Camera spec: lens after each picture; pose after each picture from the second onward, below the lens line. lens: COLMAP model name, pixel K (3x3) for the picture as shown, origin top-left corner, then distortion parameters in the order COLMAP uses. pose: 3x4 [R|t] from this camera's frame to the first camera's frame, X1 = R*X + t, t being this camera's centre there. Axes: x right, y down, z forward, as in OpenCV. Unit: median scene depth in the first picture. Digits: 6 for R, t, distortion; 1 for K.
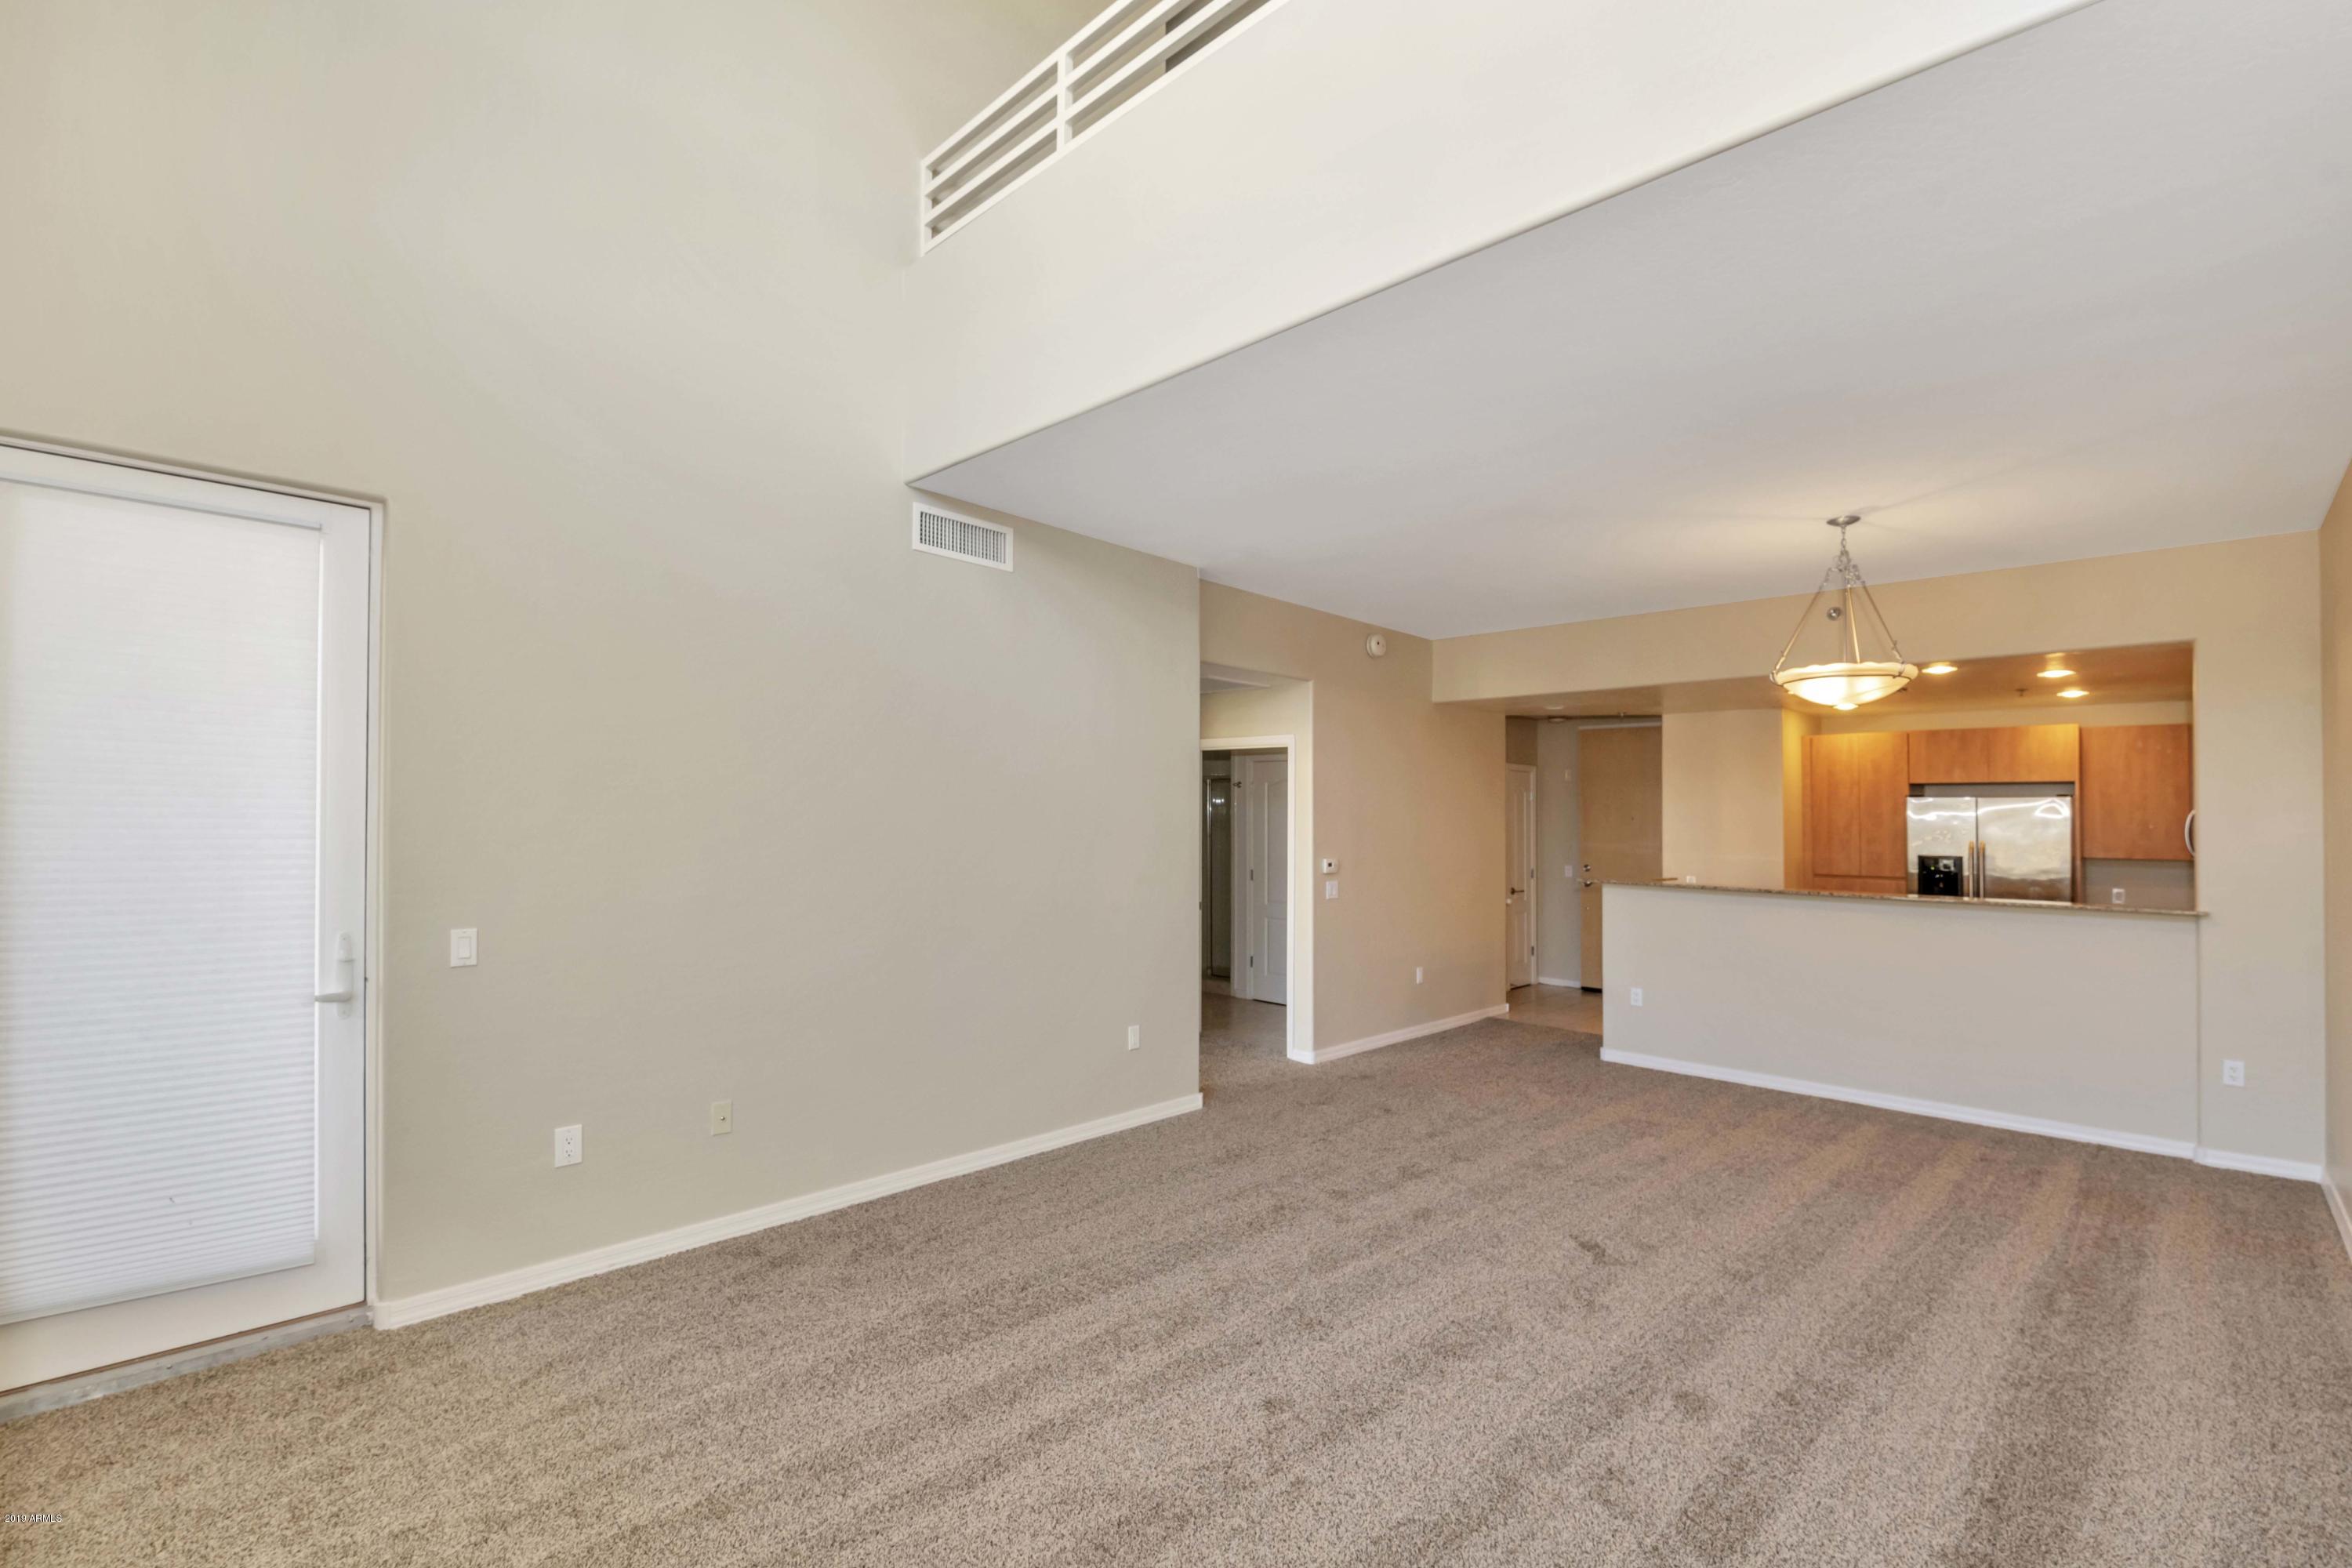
lens RADIAL K [[1014.3, 0, 1165.5], [0, 1014.3, 818.1], [0, 0, 1]] dist [-0.007959, -0.003159]
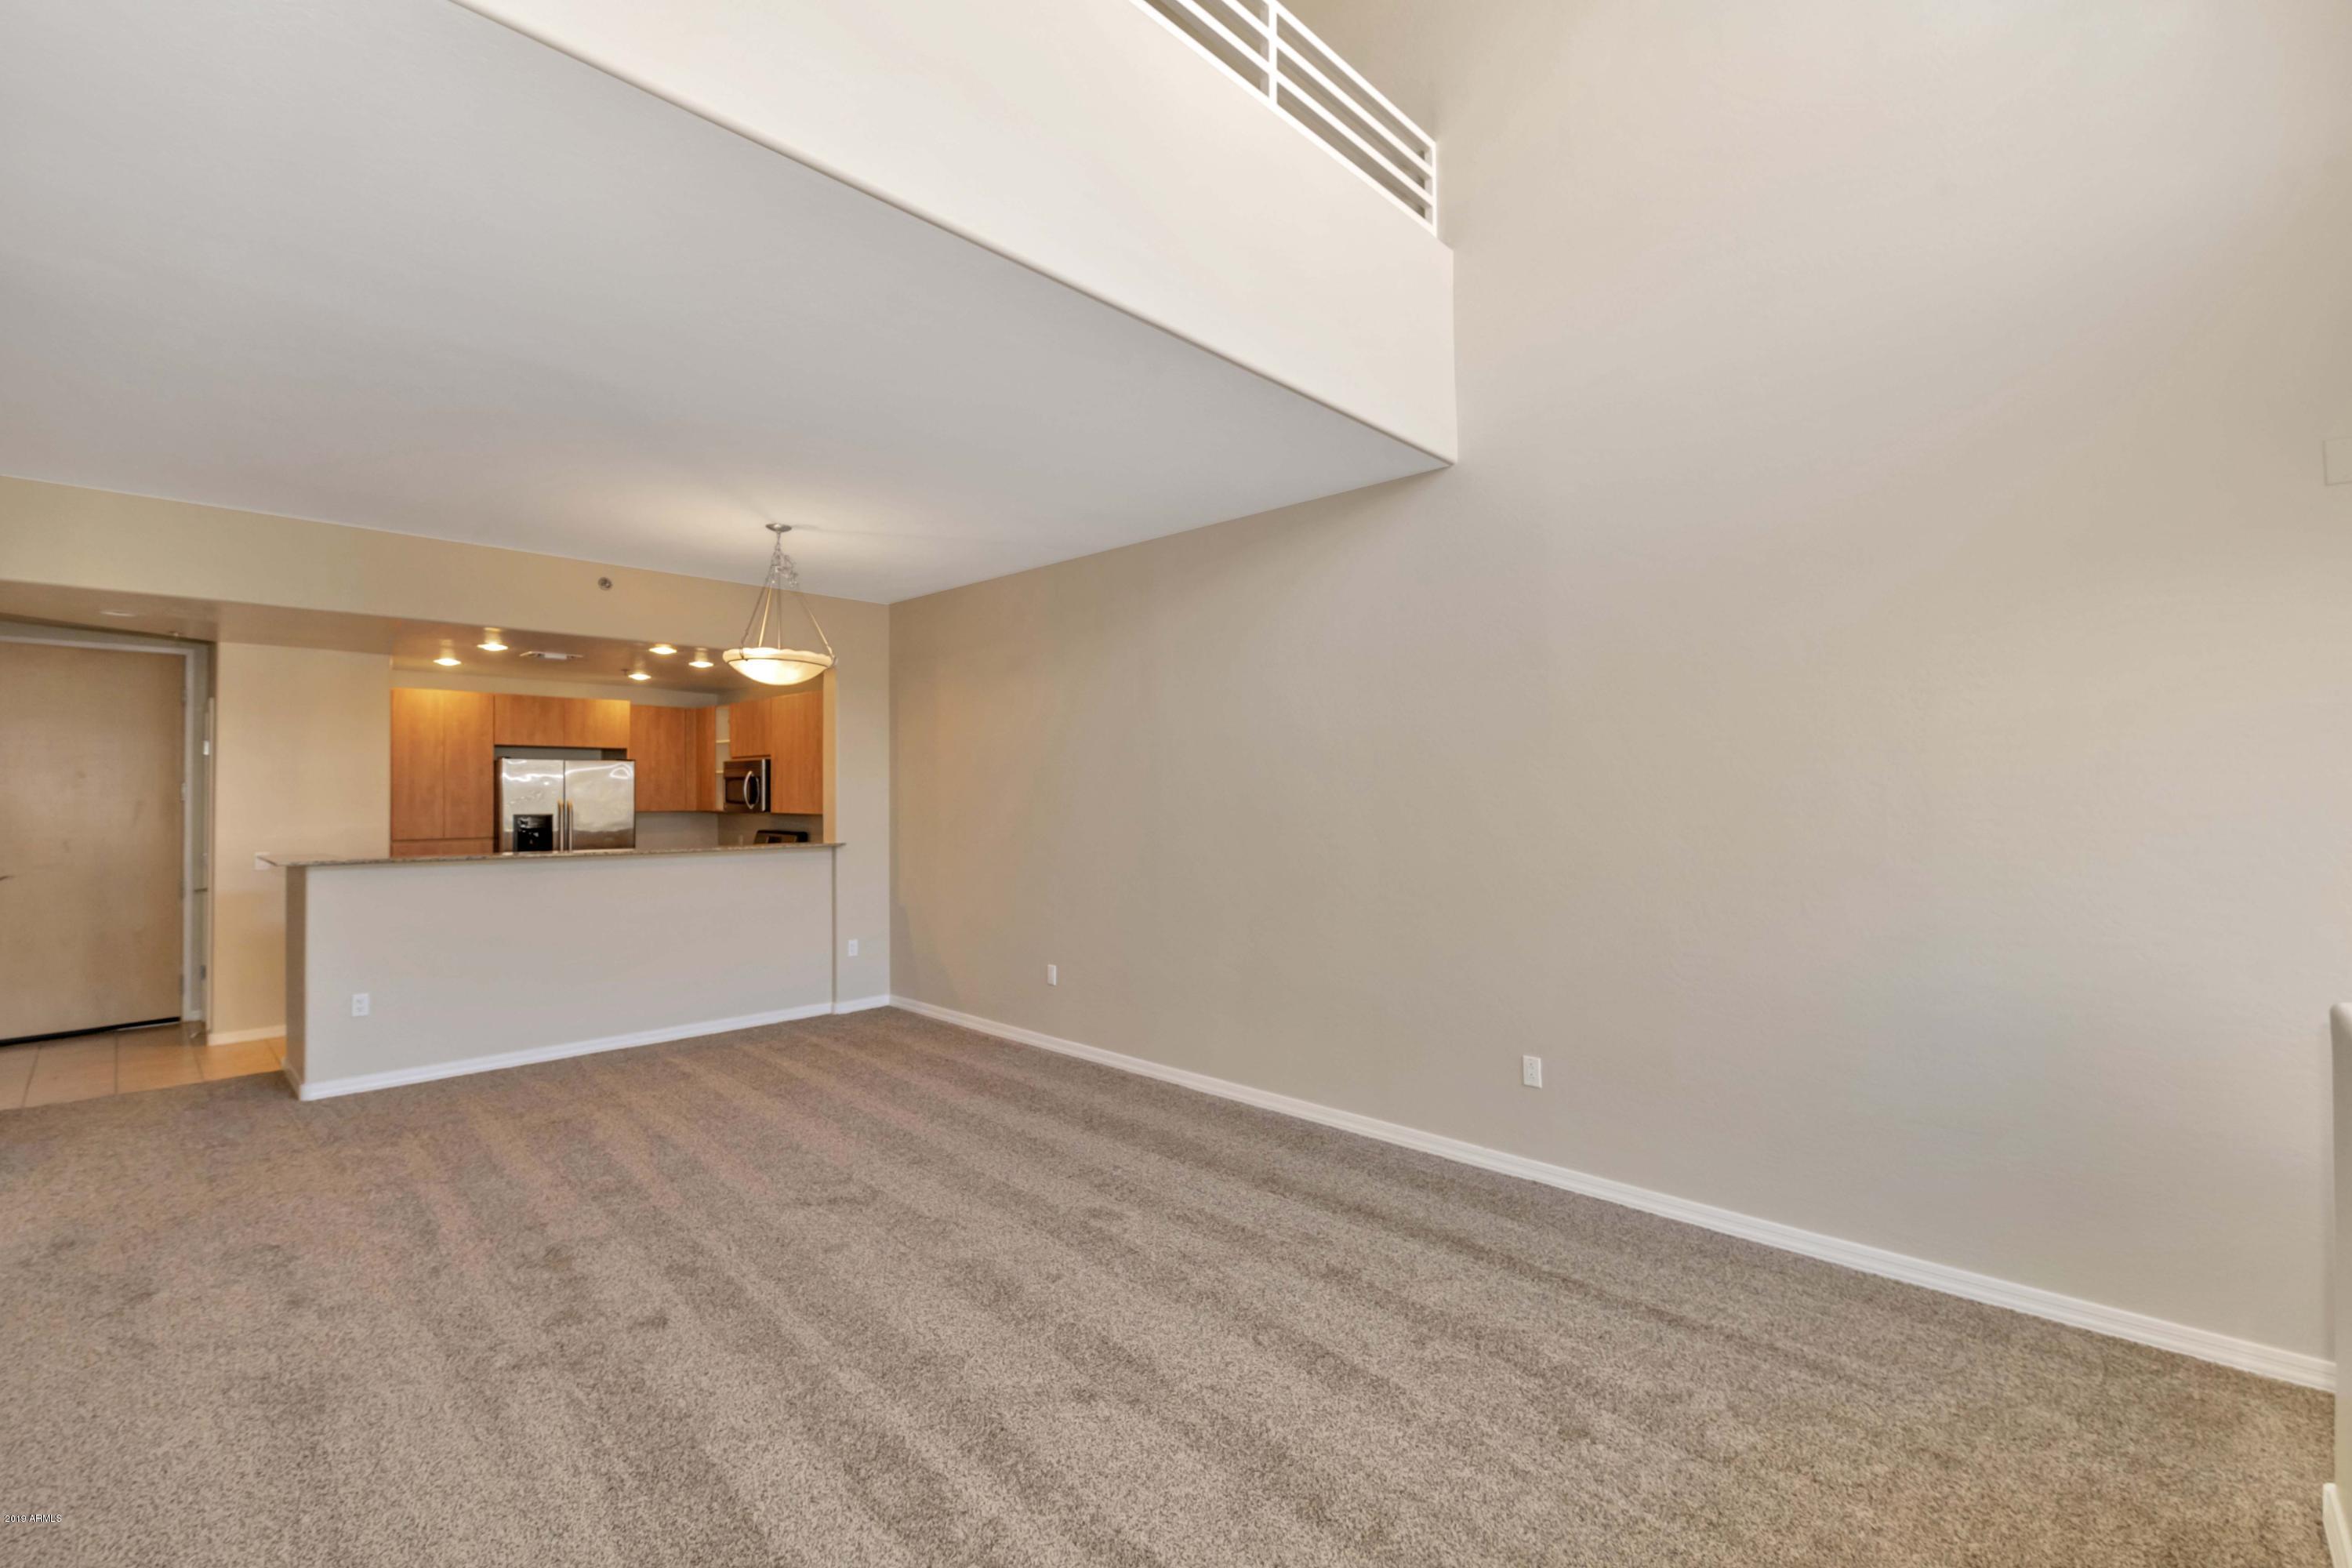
lens RADIAL K [[1014.3, 0, 1198.2], [0, 1014.3, 771.5], [0, 0, 1]] dist [-0.007959, -0.003159]
pose [[-0.024430, 0.005668, 0.999685, -0.325664], [-0.003654, 0.999977, -0.005759, -0.004415], [-0.999695, -0.003793, -0.024409, 0.345379]]
